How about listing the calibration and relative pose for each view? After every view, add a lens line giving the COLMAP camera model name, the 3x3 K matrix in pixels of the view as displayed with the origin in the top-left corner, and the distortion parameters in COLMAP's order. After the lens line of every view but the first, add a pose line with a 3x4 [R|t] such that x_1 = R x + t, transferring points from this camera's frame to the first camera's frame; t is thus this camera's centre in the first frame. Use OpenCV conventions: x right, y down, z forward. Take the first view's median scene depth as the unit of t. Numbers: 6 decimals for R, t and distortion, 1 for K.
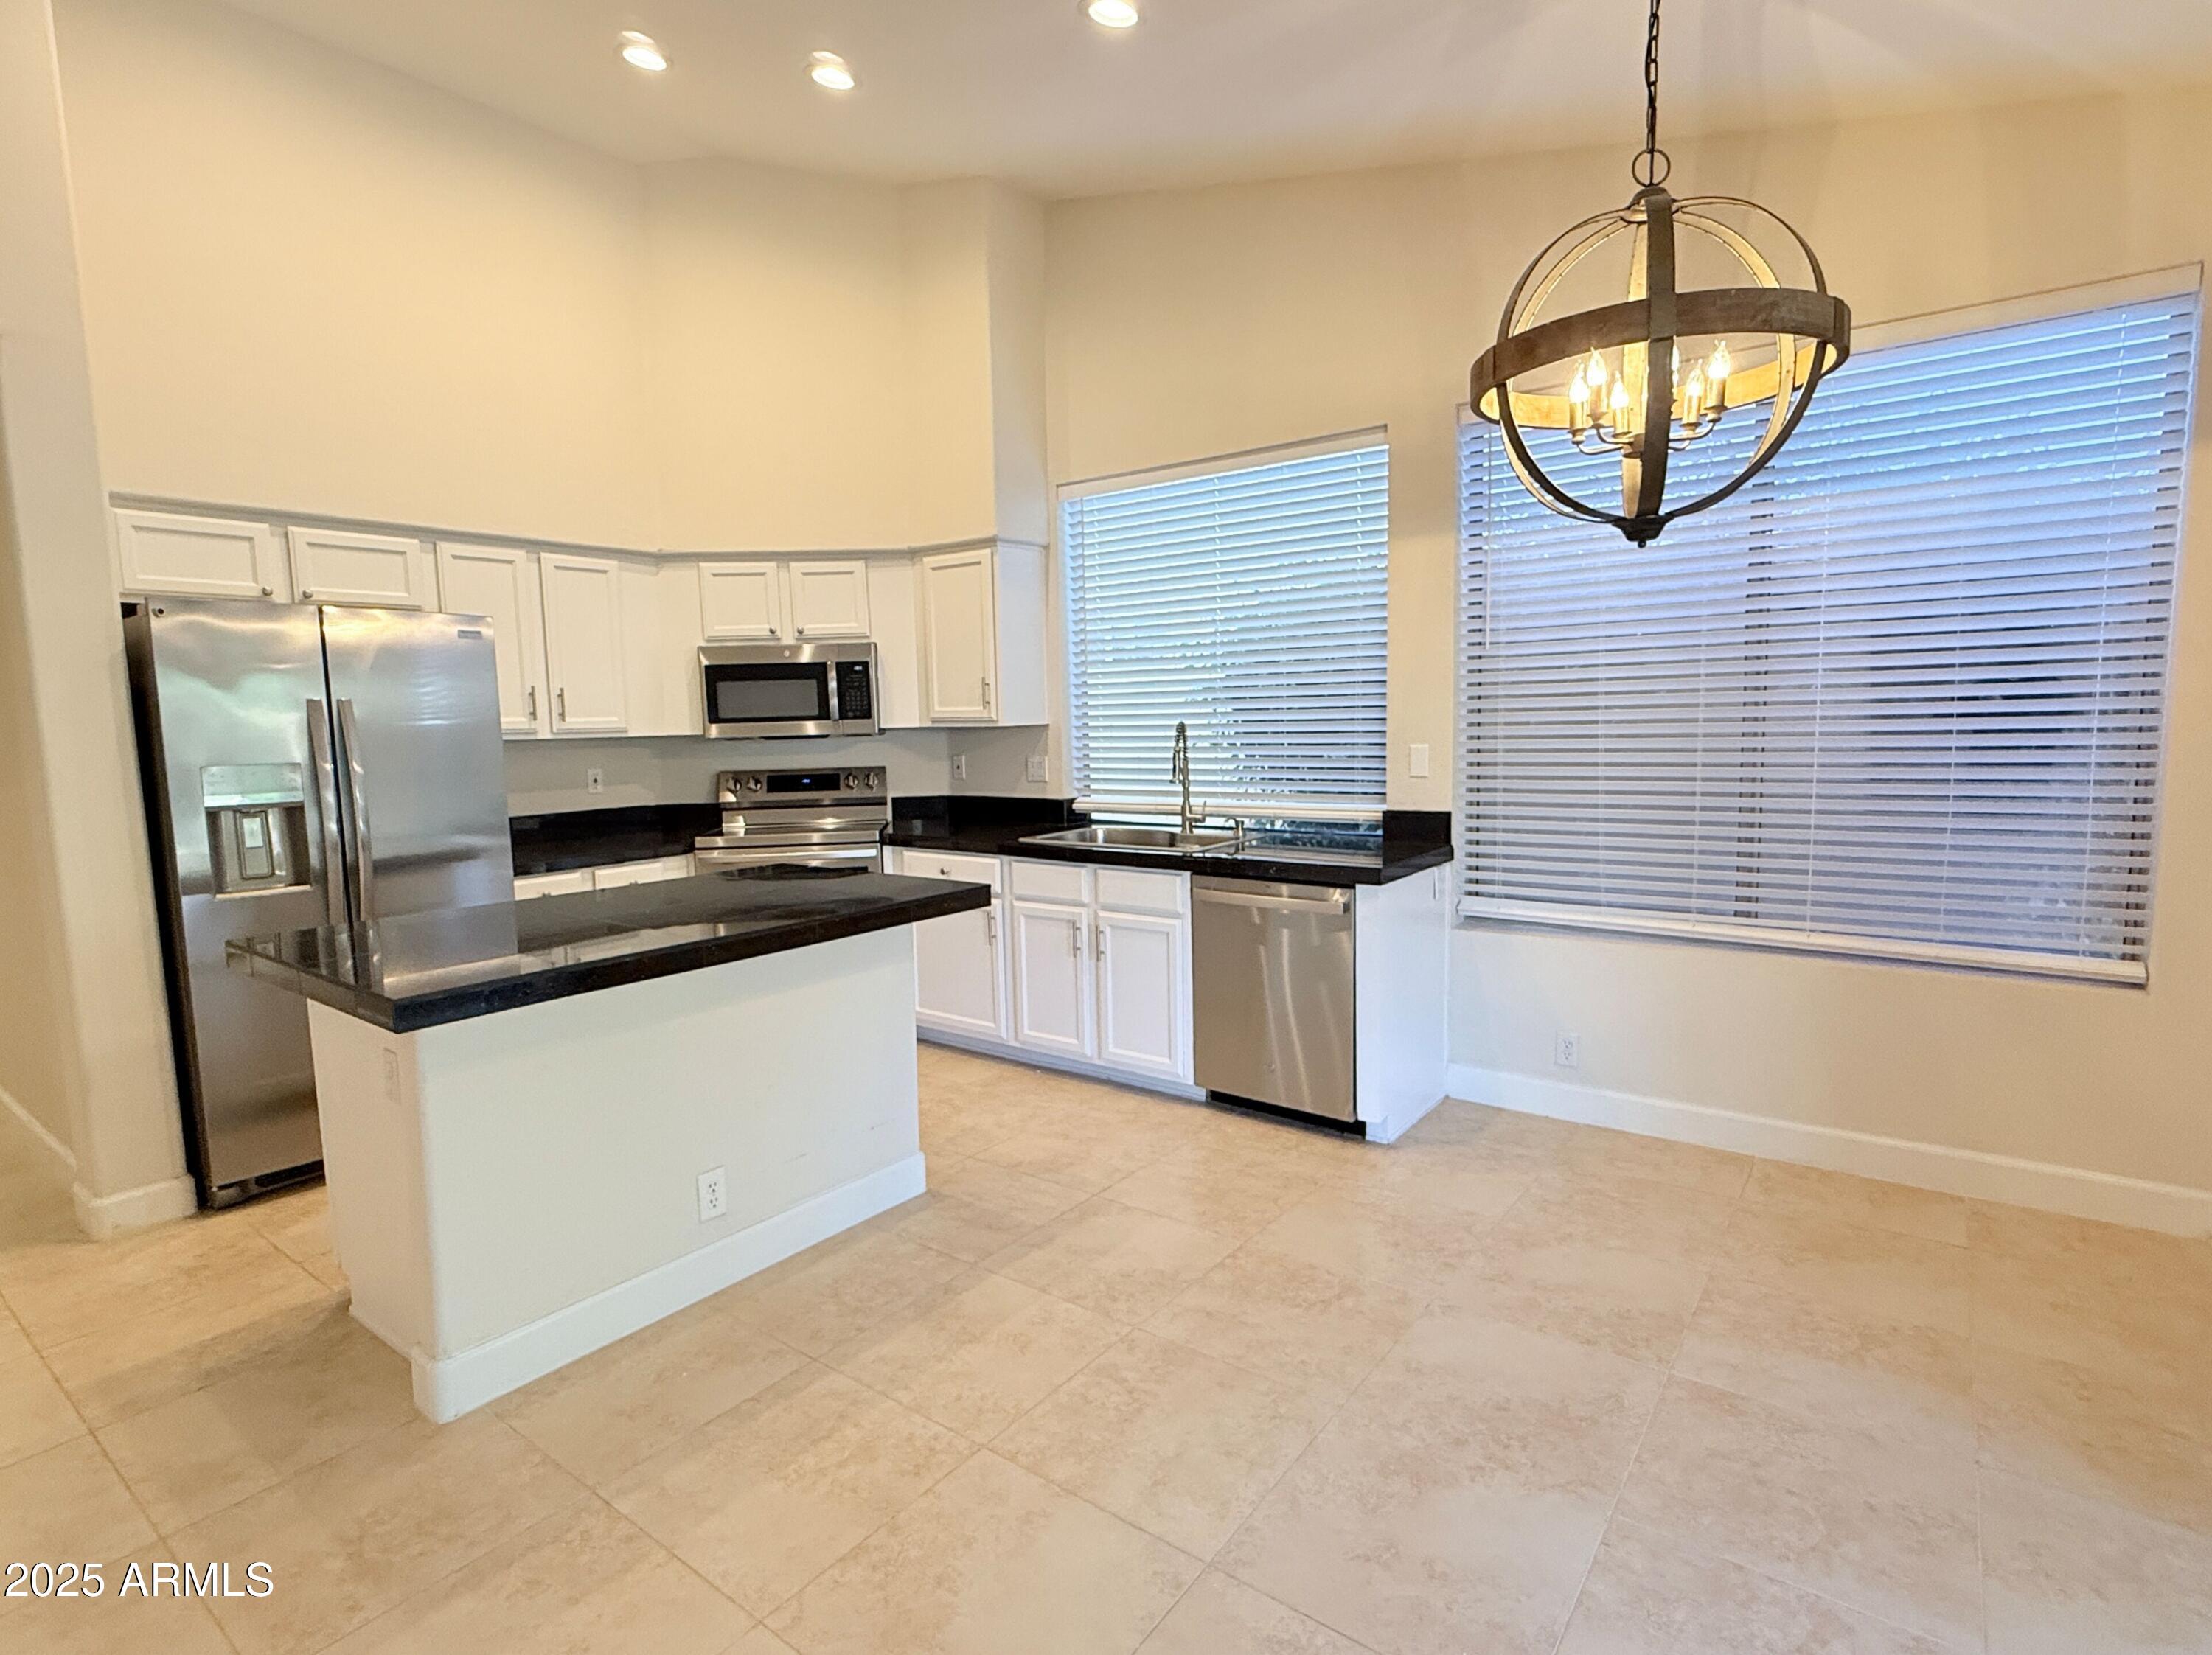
lens RADIAL K [[1096.5, 0, 1099.6], [0, 1096.5, 830.6], [0, 0, 1]] dist [-0.001378, 0.000397]
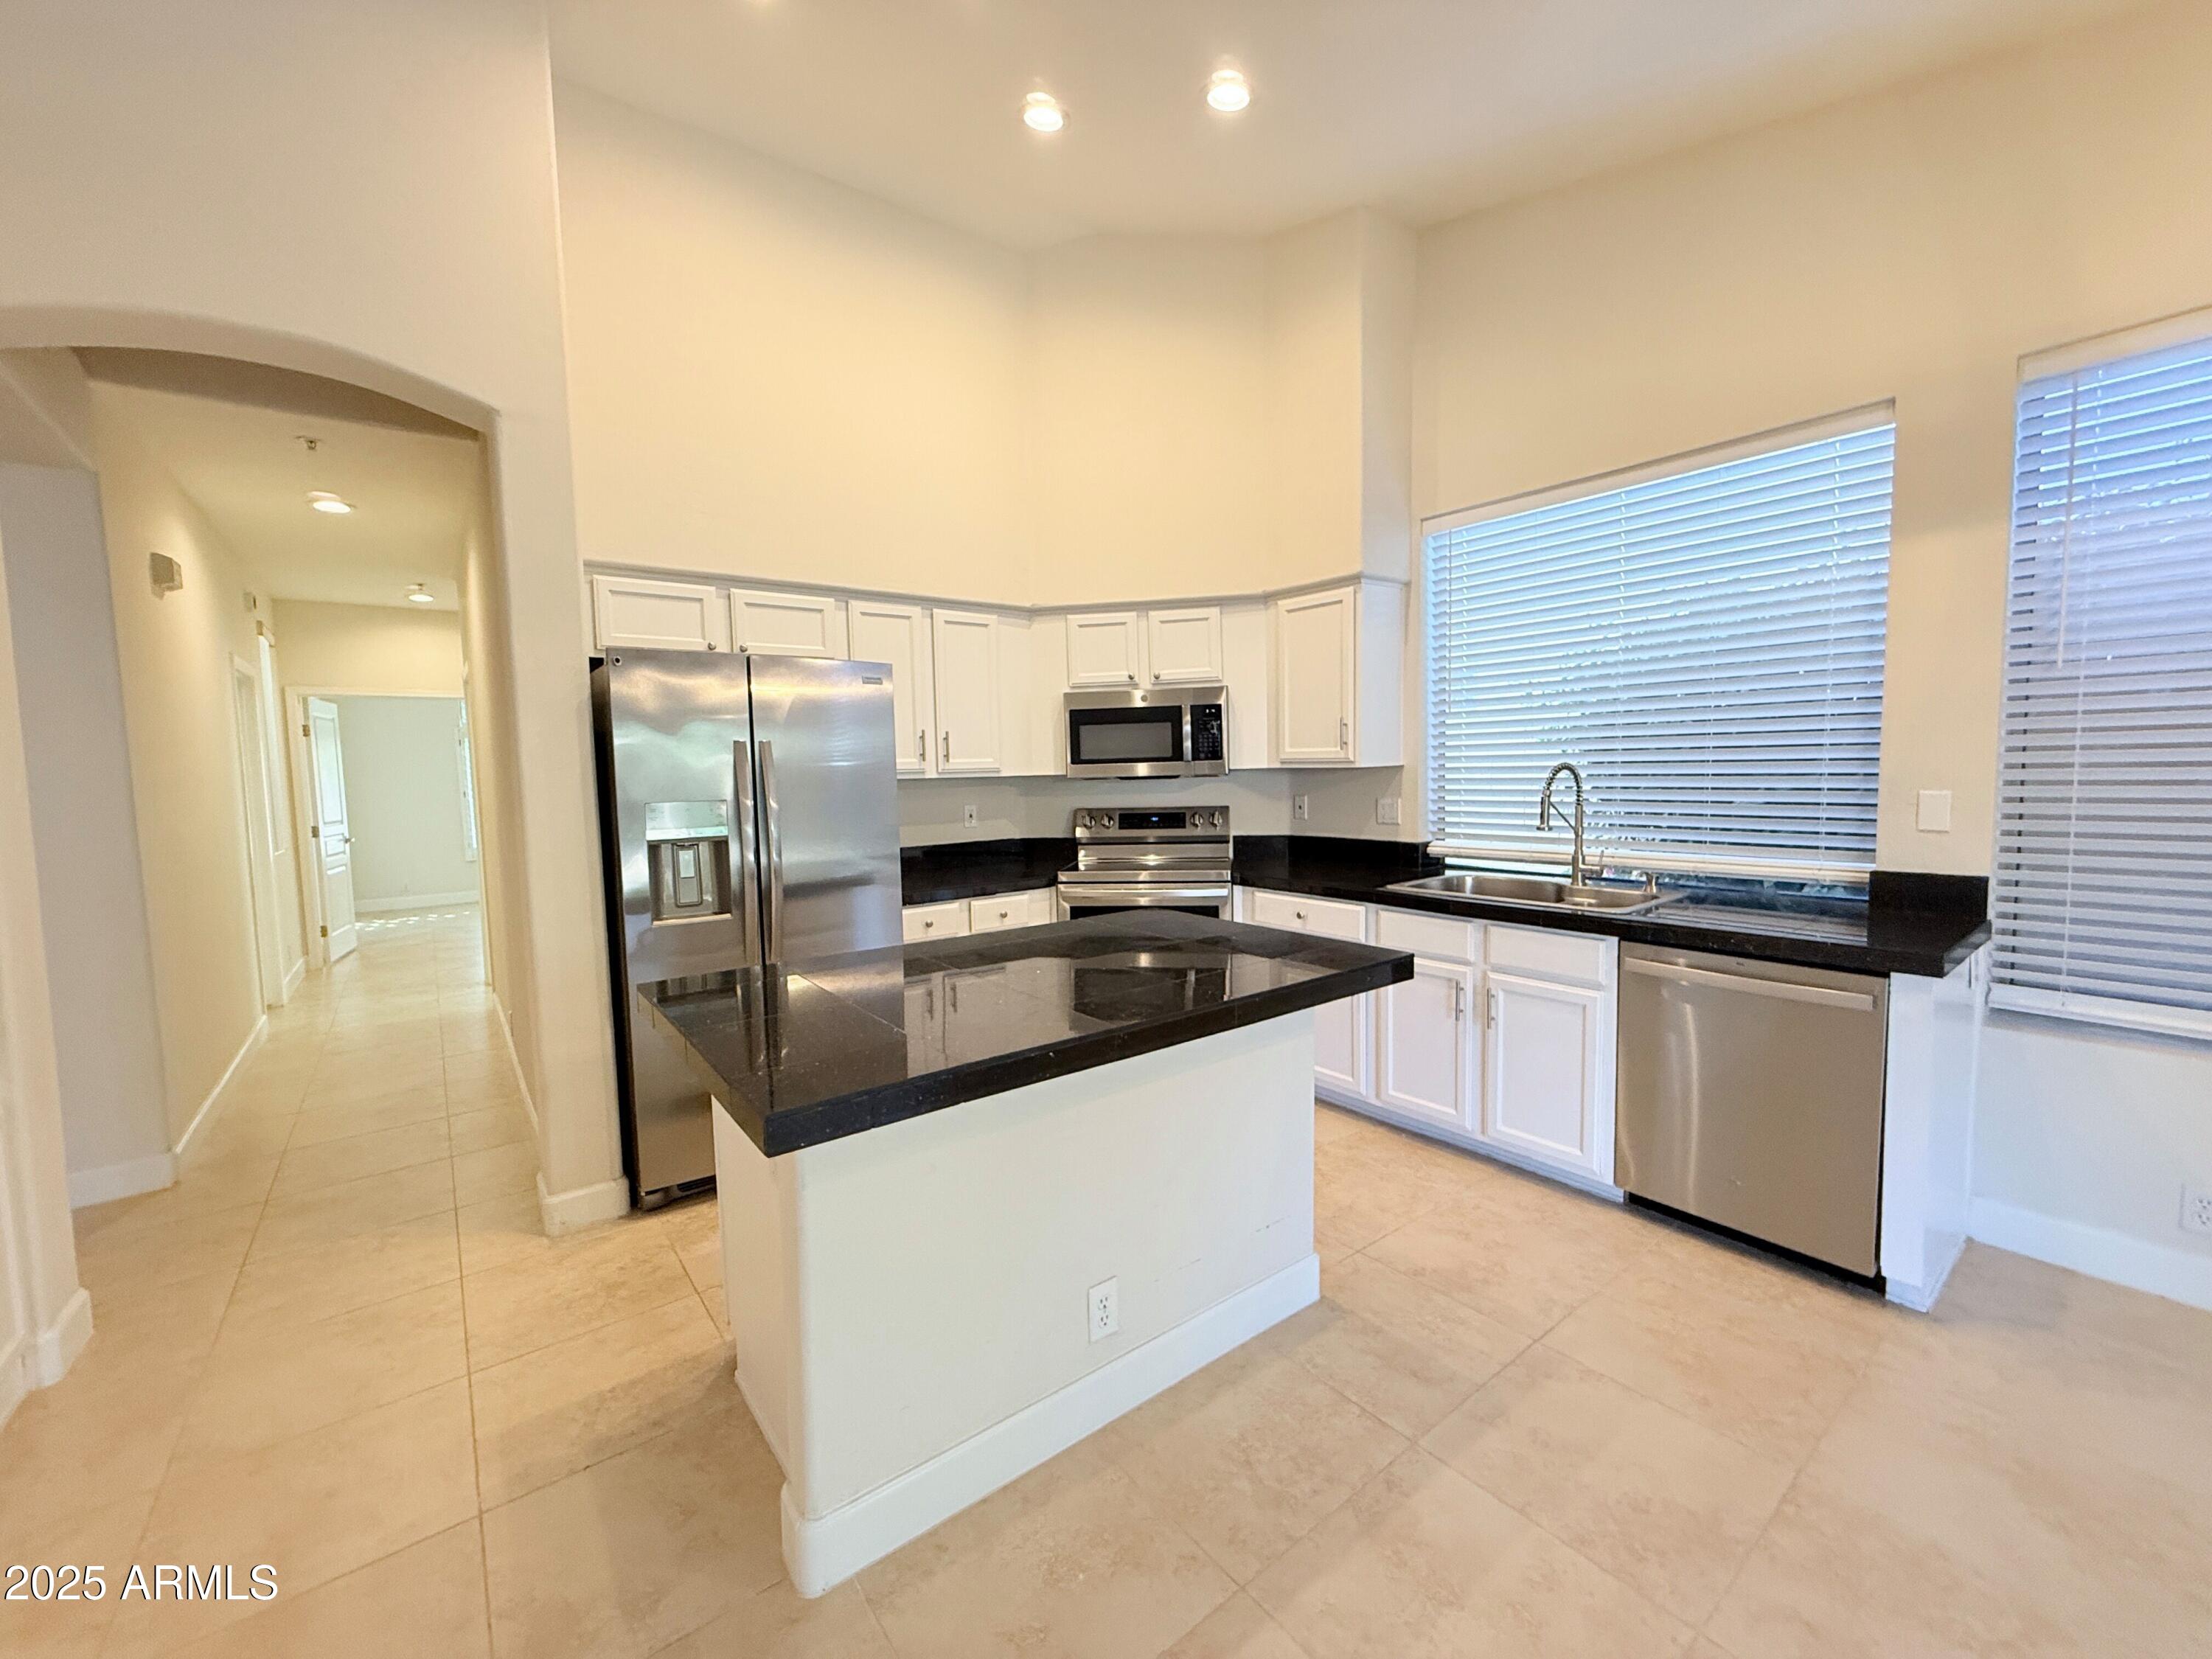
lens RADIAL K [[879.1, 0, 1101.7], [0, 879.1, 828.0], [0, 0, 1]] dist [-0.001806, -0.000182]
pose [[0.964869, 0.019909, -0.261975, -0.116004], [-0.026897, 0.999371, -0.023117, -0.018951], [0.261350, 0.029351, 0.964798, 0.207753]]
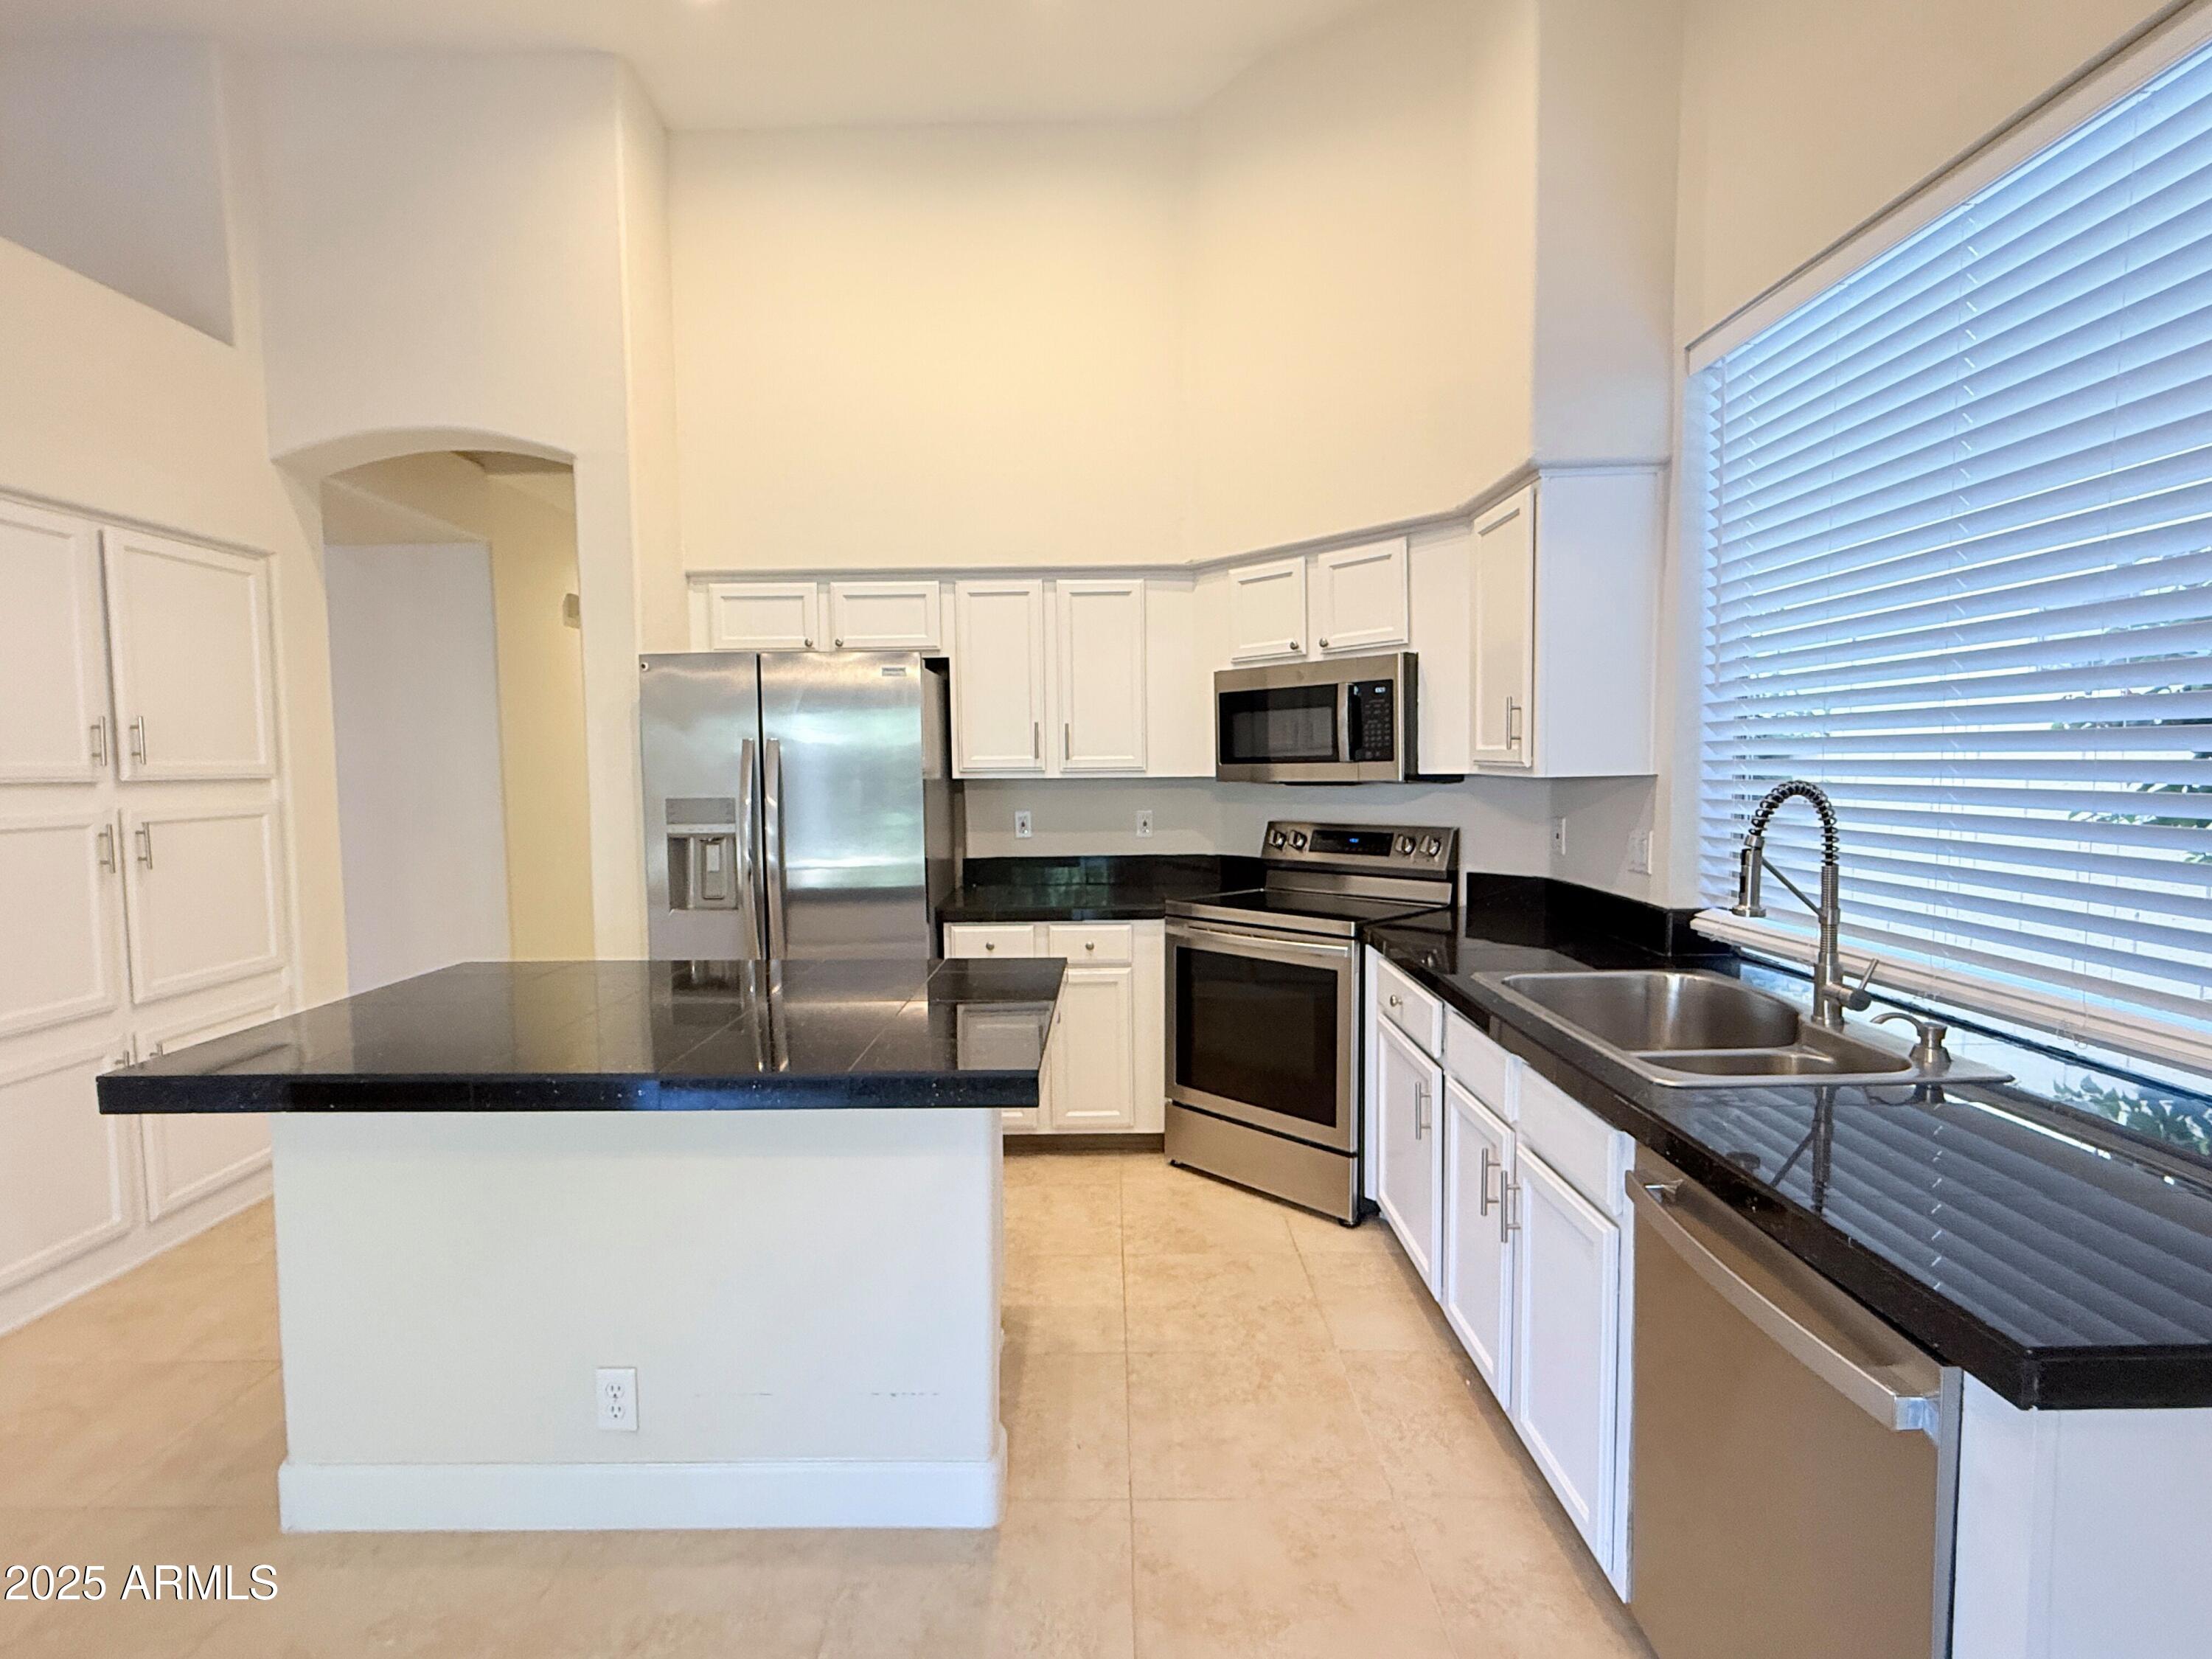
lens RADIAL K [[1055.6, 0, 1106.0], [0, 1055.6, 829.5], [0, 0, 1]] dist [0.000807, -0.000088]
pose [[0.603393, 0.067927, -0.794545, 0.255826], [-0.084883, 0.996176, 0.020703, -0.065494], [0.792913, 0.054951, 0.606852, 0.514273]]
